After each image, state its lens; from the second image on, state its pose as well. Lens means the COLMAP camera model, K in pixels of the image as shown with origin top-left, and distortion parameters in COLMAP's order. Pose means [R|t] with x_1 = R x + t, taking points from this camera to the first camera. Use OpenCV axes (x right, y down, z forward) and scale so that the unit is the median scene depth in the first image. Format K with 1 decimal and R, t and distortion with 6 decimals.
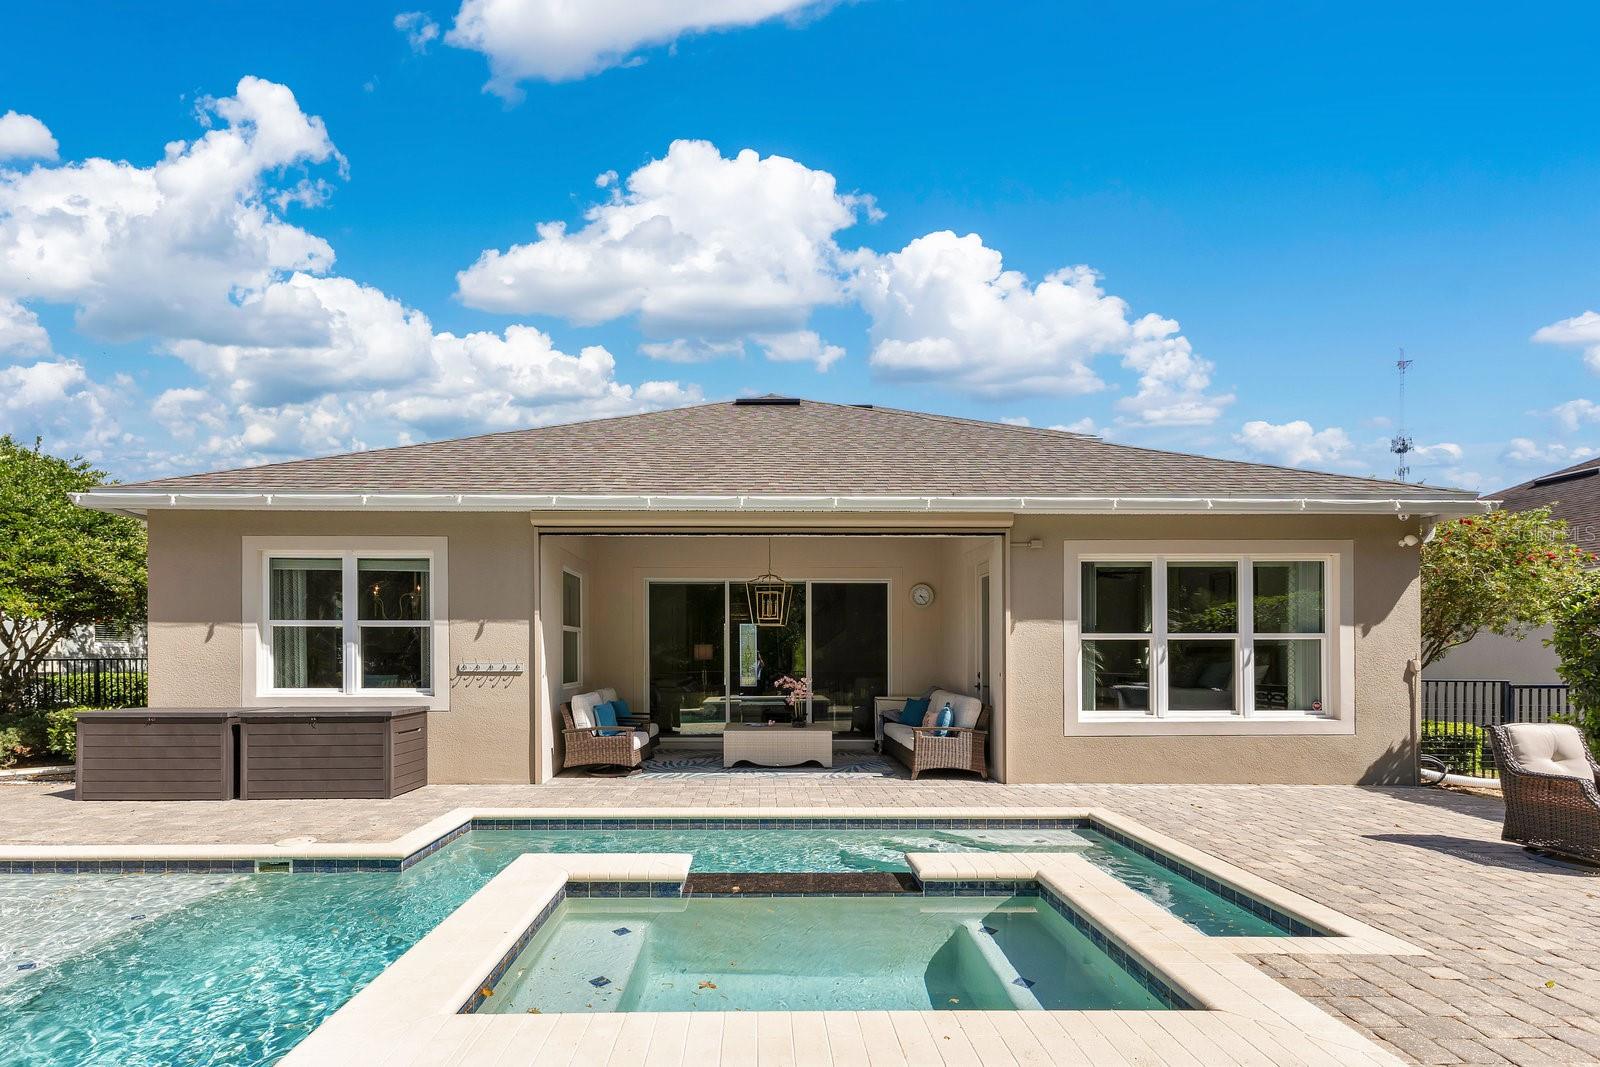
lens RADIAL K [[706.0, 0, 810.8], [0, 706.0, 514.8], [0, 0, 1]] dist [0.004724, 0.000109]
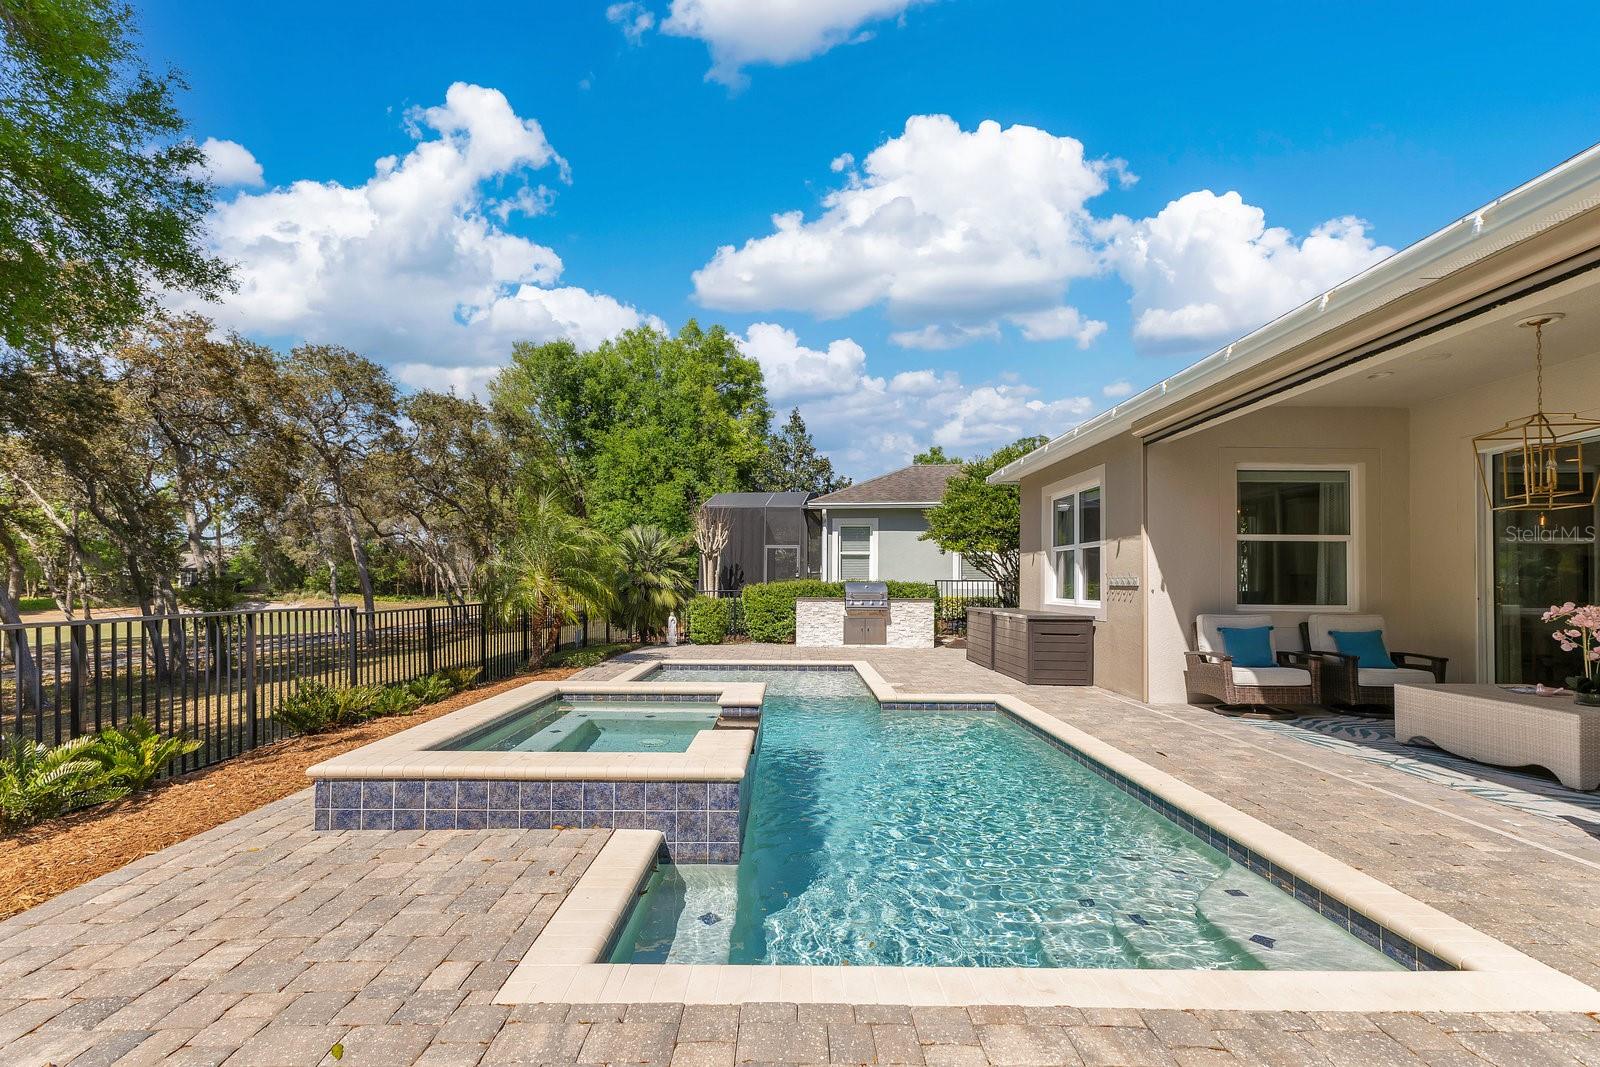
lens RADIAL K [[706.0, 0, 810.8], [0, 706.0, 514.8], [0, 0, 1]] dist [0.004724, 0.000109]
pose [[0.997231, -0.074293, 0.003330, -0.368609], [0.074295, 0.997236, -0.000525, -0.006638], [-0.003282, 0.000771, 0.999994, 0.052561]]
